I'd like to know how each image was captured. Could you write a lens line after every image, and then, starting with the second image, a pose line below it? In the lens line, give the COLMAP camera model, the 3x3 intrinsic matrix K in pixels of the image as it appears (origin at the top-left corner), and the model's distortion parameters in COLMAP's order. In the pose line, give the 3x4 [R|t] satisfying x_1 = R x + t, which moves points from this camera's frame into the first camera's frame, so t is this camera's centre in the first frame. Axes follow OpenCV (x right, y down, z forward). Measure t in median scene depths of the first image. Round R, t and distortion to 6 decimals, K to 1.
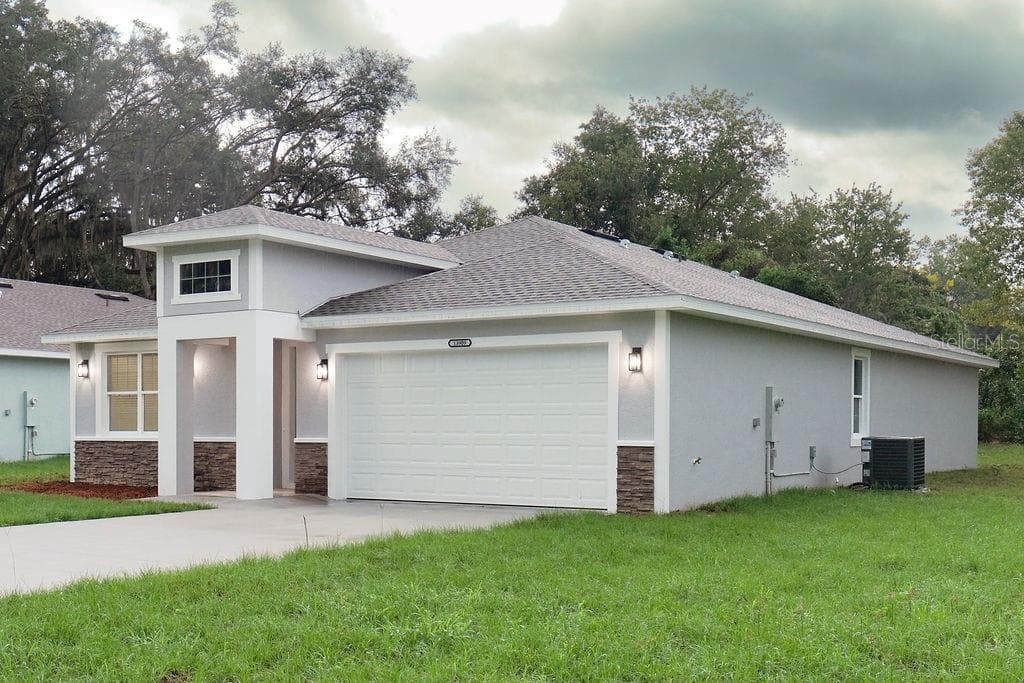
lens RADIAL K [[1276.3, 0, 351.4], [0, 1276.3, 443.8], [0, 0, 1]] dist [0.090420, -0.018708]
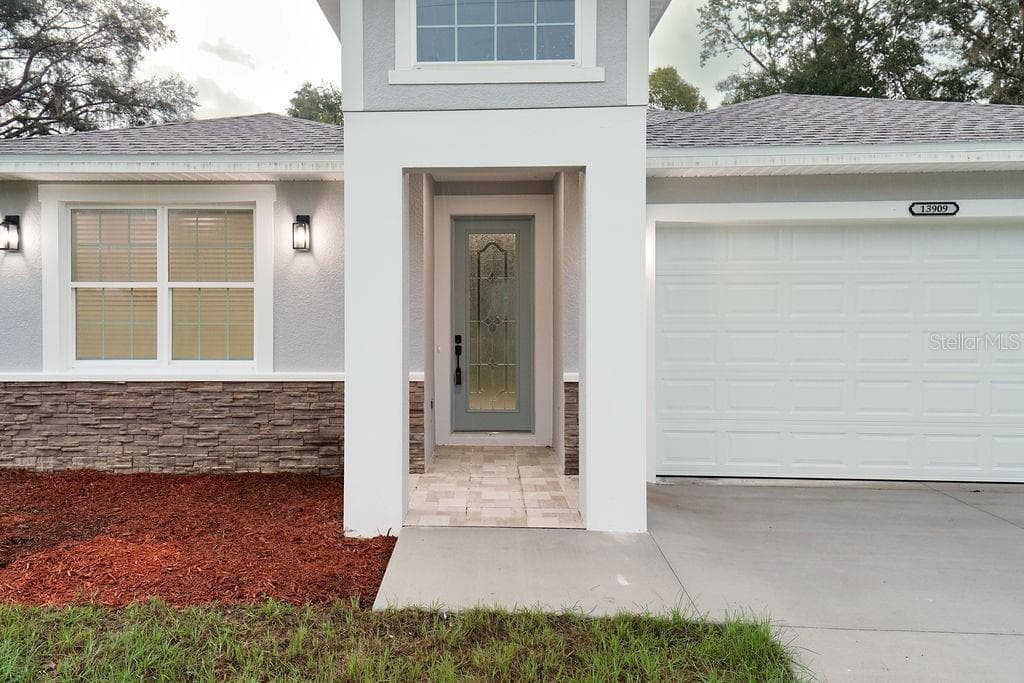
lens RADIAL K [[688.9, 0, 463.3], [0, 688.9, 305.0], [0, 0, 1]] dist [0.053366, 0.000179]
pose [[0.831139, -0.002969, 0.556057, -0.234044], [0.008013, 0.999946, -0.006638, -0.030981], [-0.556007, 0.009973, 0.831118, 0.745799]]
